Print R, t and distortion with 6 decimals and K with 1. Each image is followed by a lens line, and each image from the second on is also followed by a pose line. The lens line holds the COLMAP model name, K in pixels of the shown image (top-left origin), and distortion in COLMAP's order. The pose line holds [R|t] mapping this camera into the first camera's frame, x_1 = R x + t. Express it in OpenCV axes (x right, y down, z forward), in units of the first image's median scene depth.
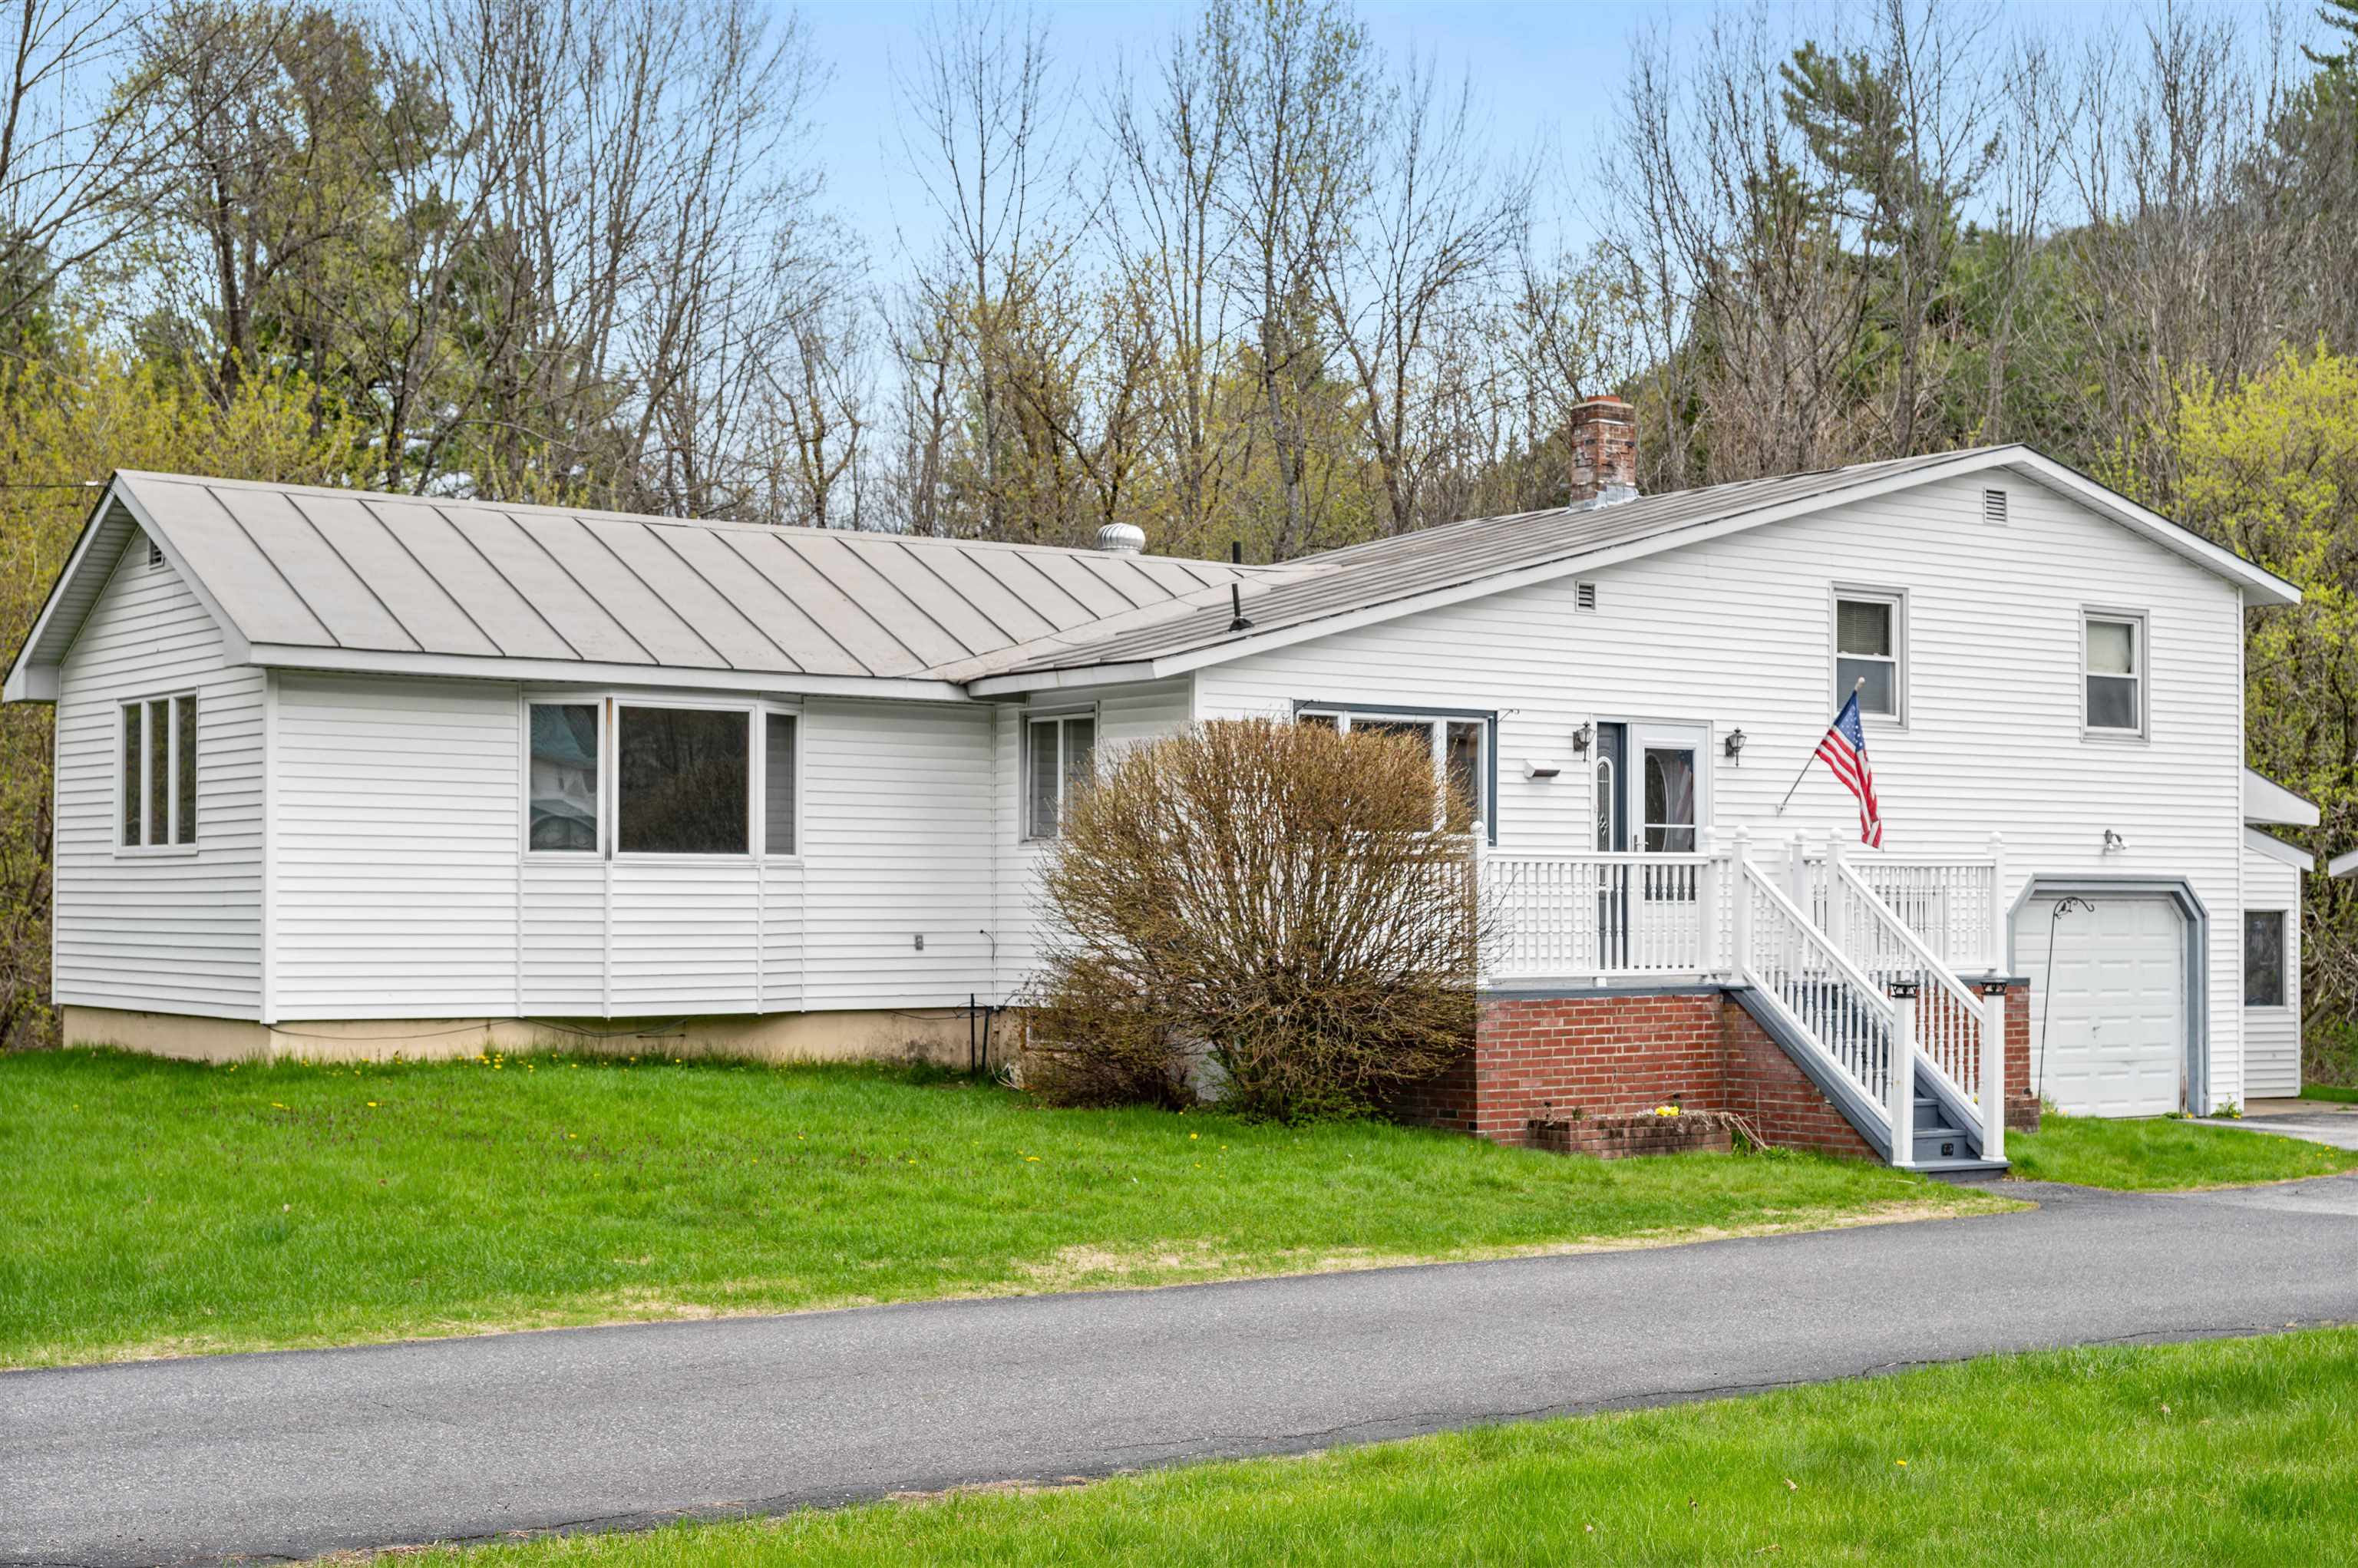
lens RADIAL K [[3227.7, 0, 1182.8], [0, 3227.7, 835.4], [0, 0, 1]] dist [0.003704, -0.002799]
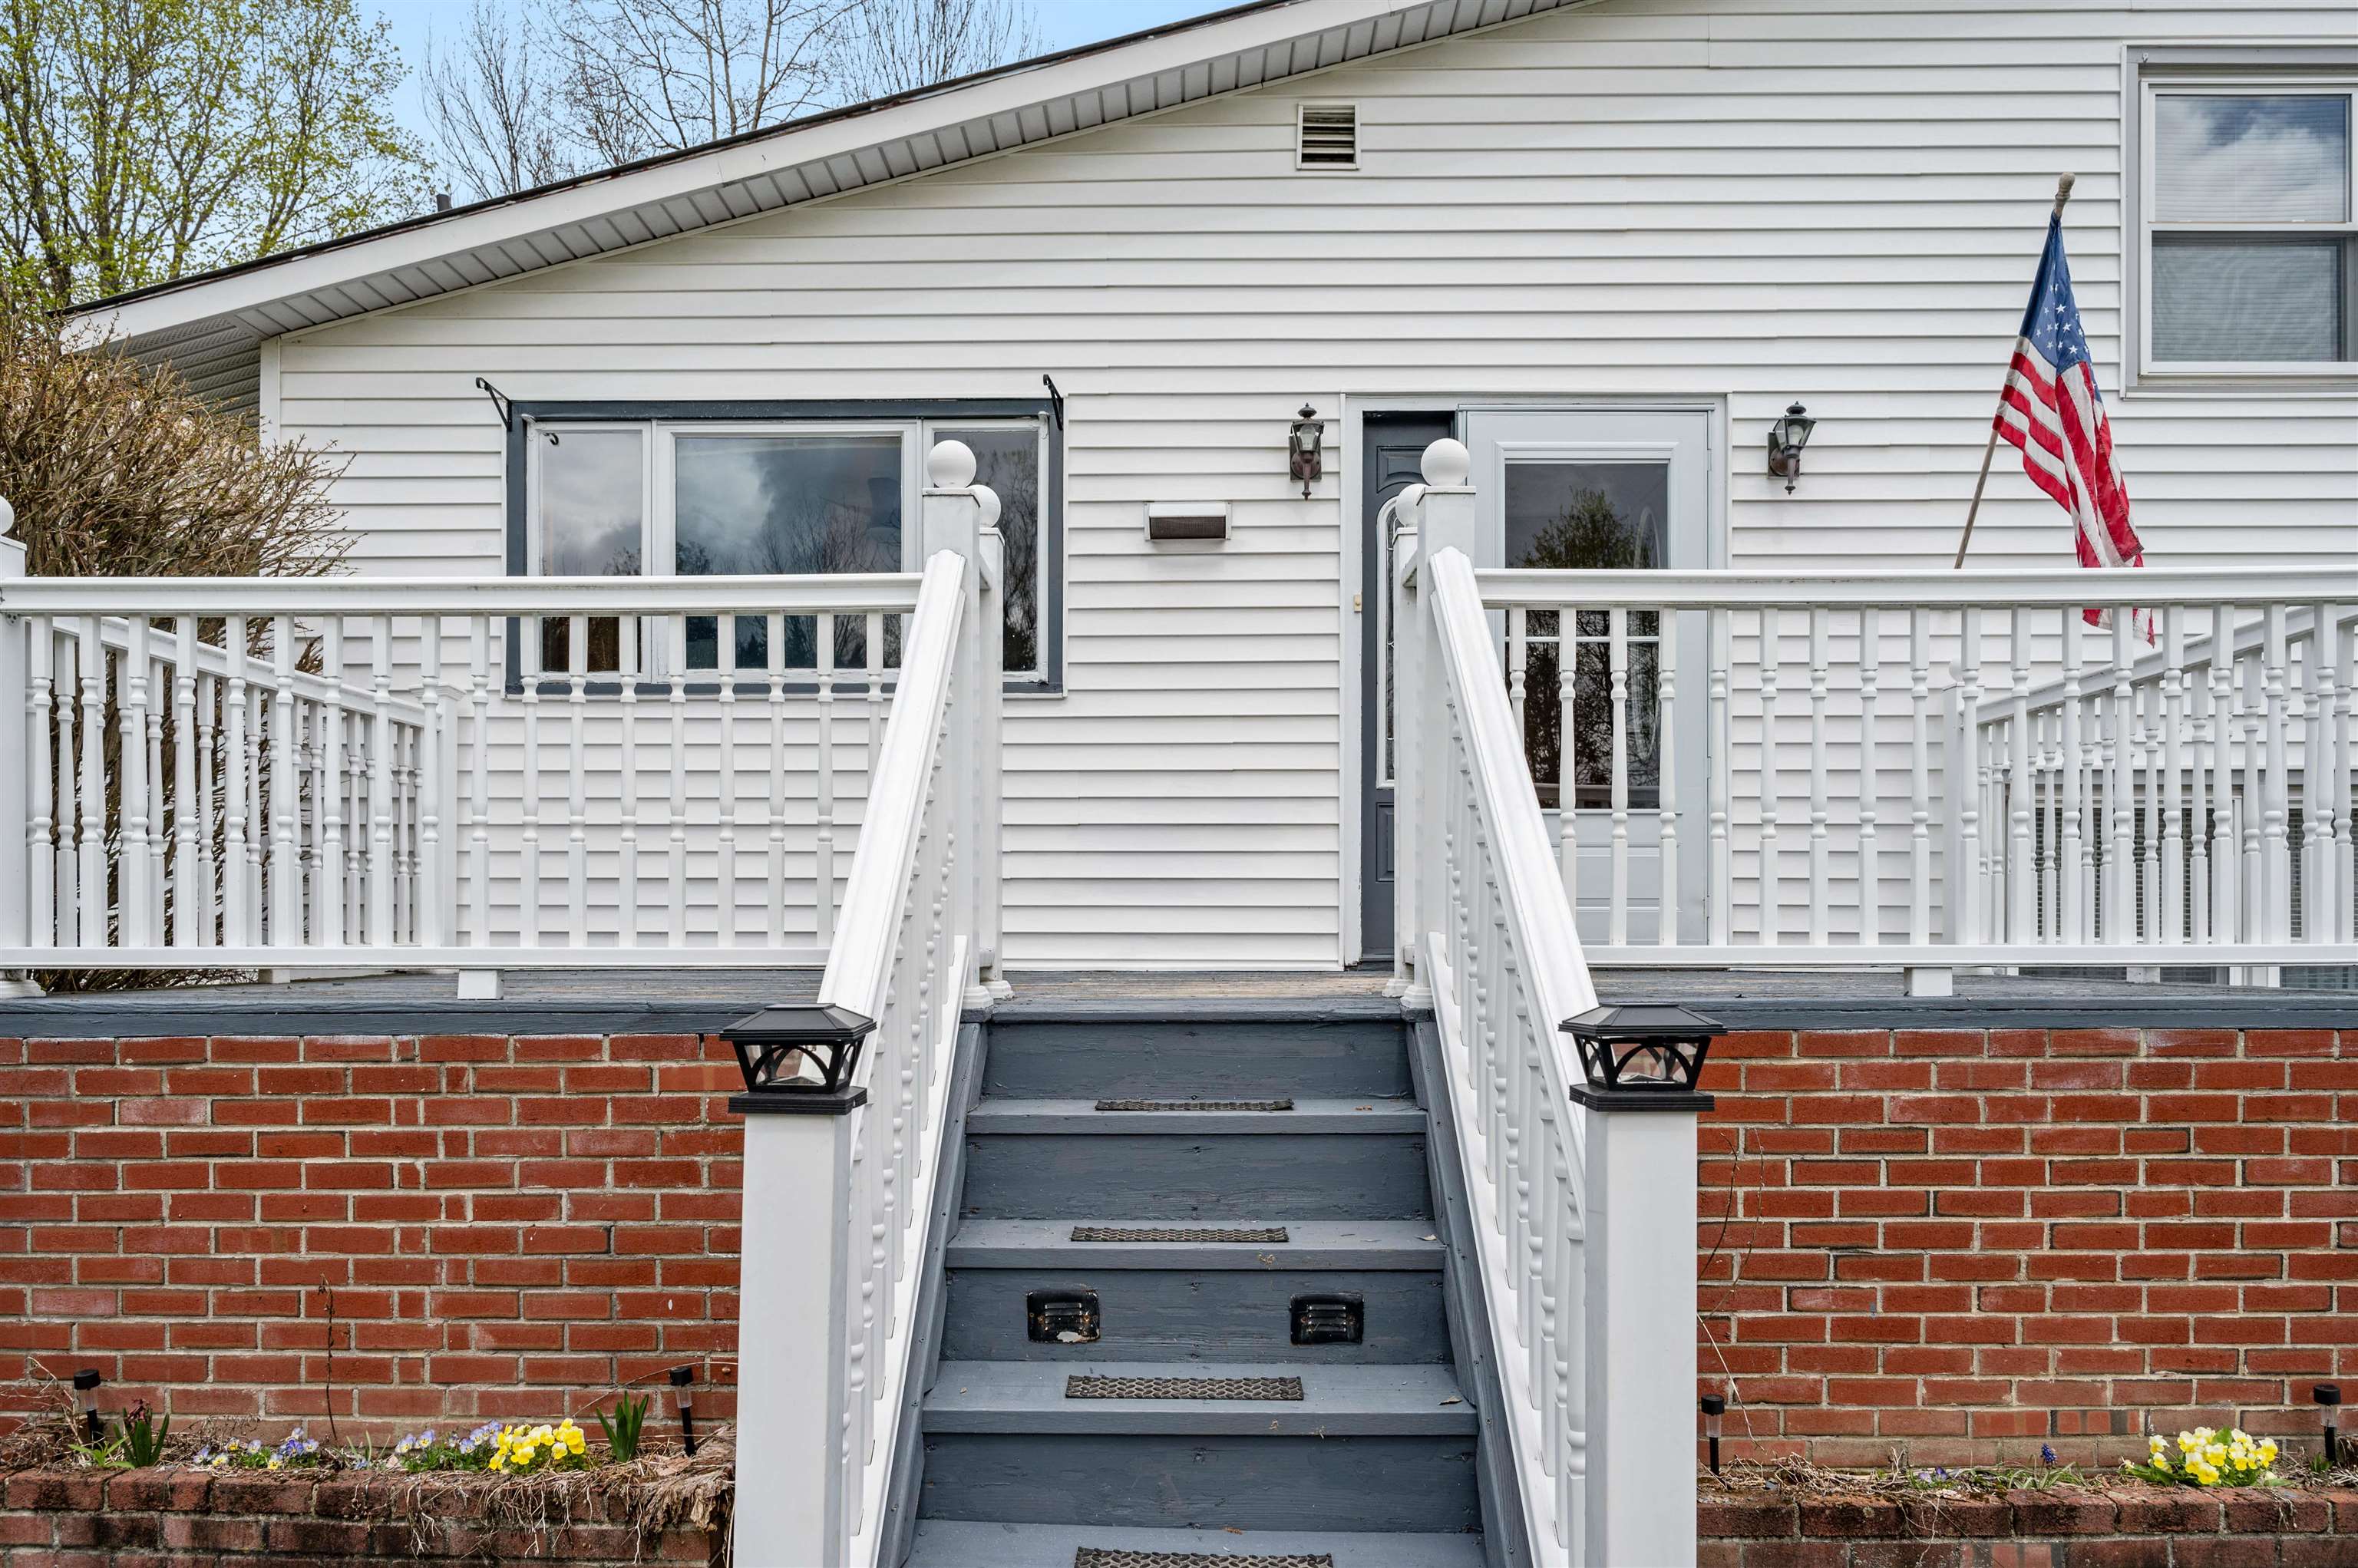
lens RADIAL K [[1623.9, 0, 1183.7], [0, 1623.9, 930.3], [0, 0, 1]] dist [-0.005700, -0.003373]
pose [[0.792859, -0.002868, -0.609399, 0.283294], [0.013806, 0.999817, 0.013256, 0.039131], [0.609249, -0.018923, 0.792753, 0.921791]]
